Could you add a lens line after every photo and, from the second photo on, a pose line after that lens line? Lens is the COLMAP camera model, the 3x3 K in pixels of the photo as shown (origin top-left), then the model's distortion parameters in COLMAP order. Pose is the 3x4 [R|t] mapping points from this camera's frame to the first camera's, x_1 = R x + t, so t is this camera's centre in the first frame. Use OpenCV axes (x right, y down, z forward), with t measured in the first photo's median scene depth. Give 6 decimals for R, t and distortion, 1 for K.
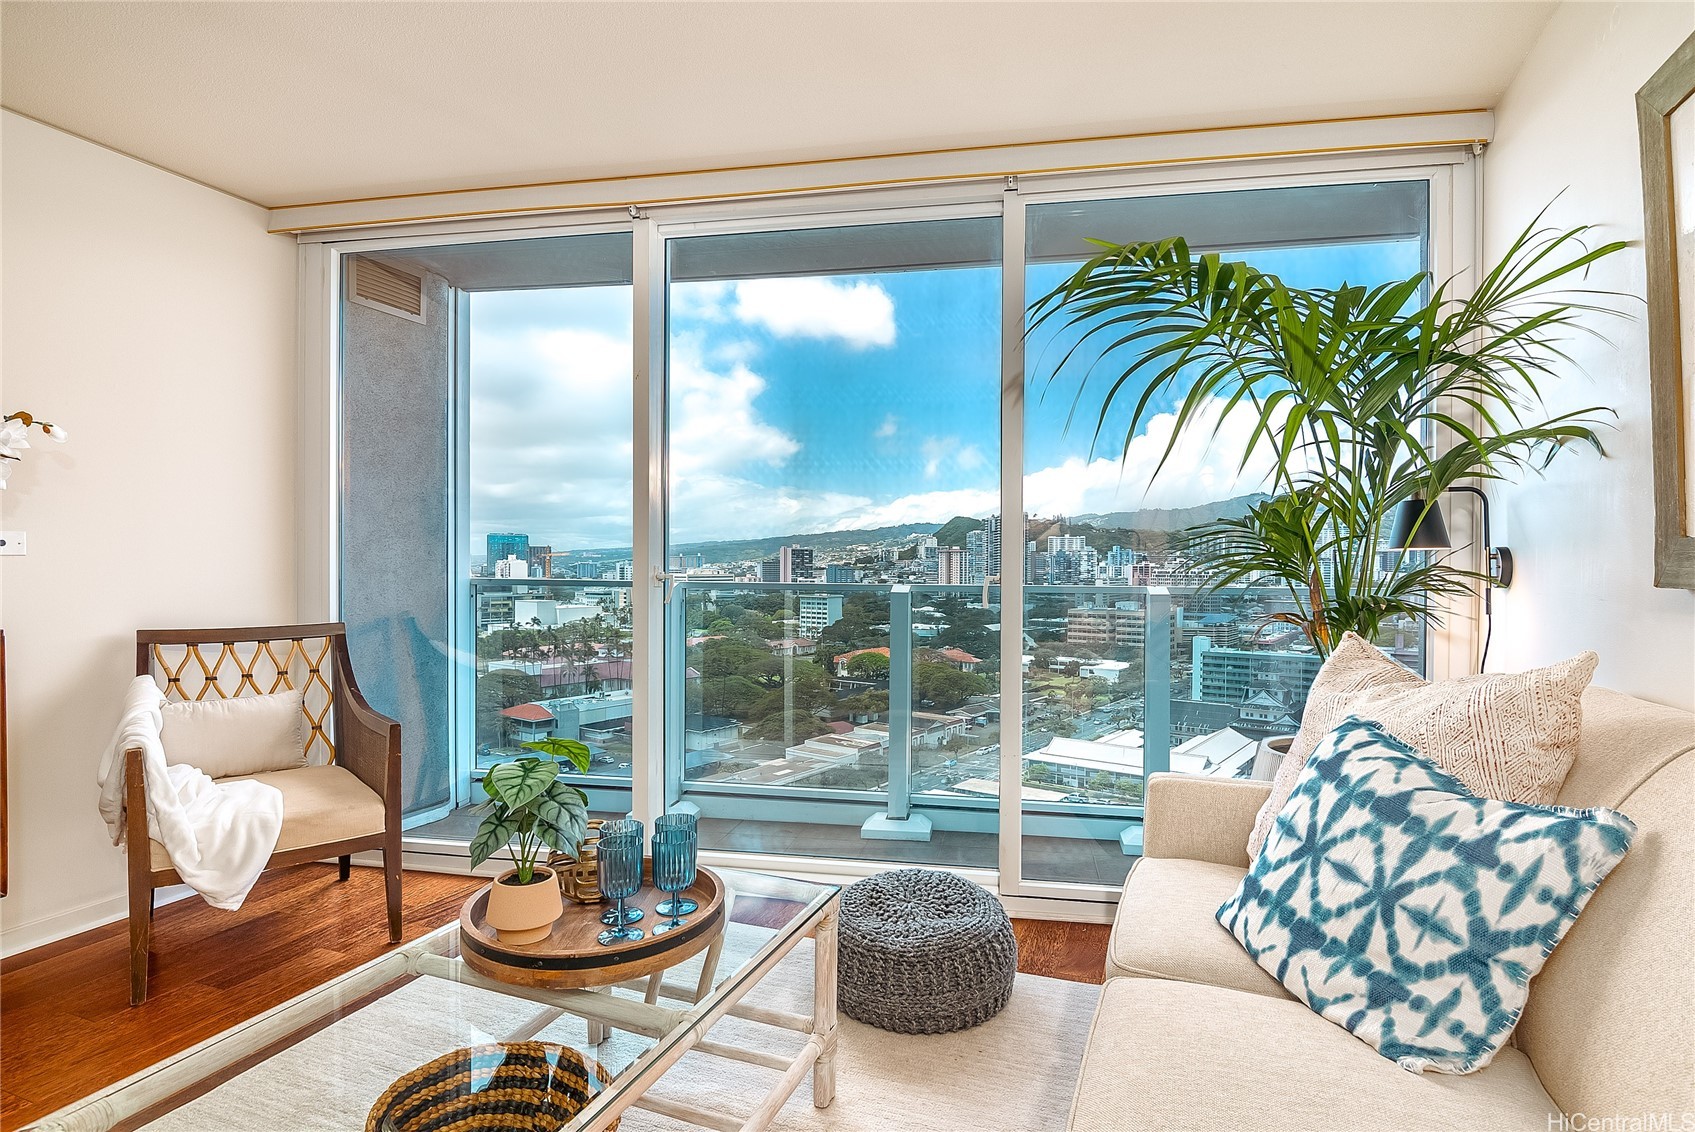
lens RADIAL K [[861.8, 0, 897.8], [0, 861.8, 576.5], [0, 0, 1]] dist [-0.015910, -0.000582]
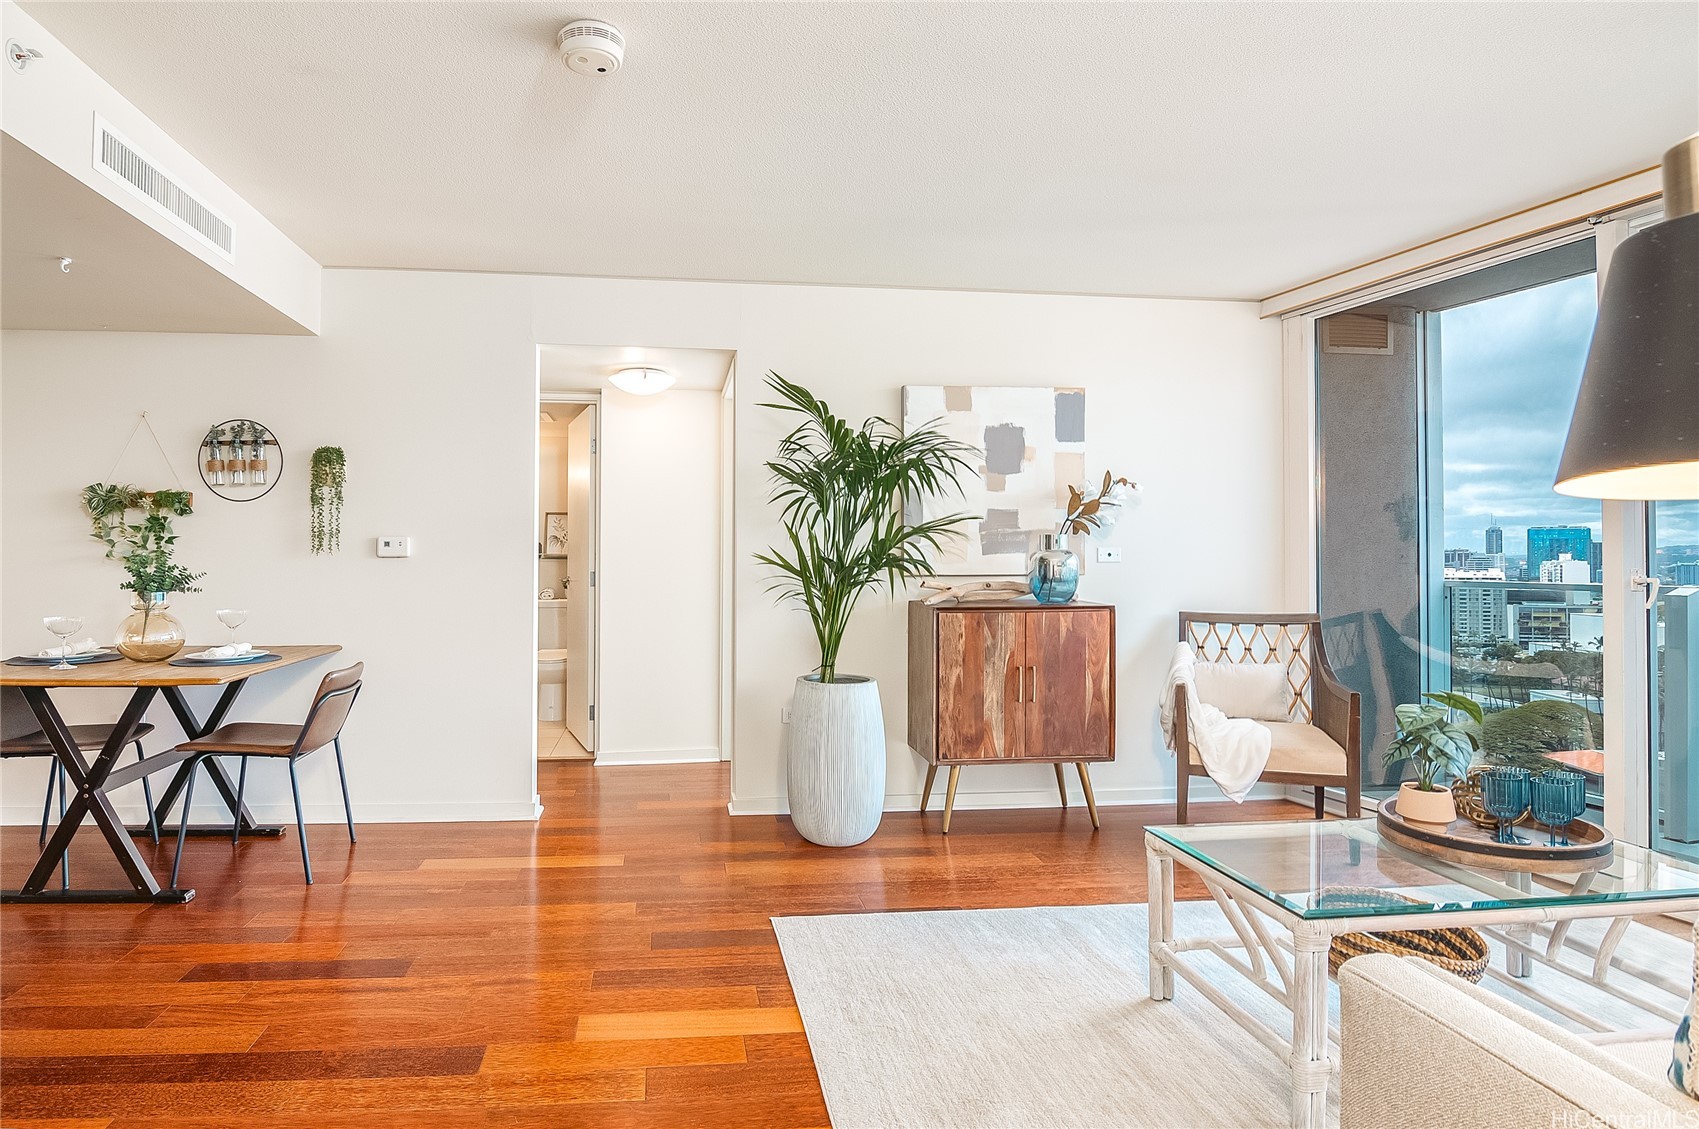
lens RADIAL K [[905.9, 0, 714.4], [0, 905.9, 542.1], [0, 0, 1]] dist [0.000456, -0.015104]
pose [[0.376043, -0.023730, -0.926298, 0.262627], [-0.014124, 0.999409, -0.031337, 0.002148], [0.926494, 0.024867, 0.375486, -0.340665]]
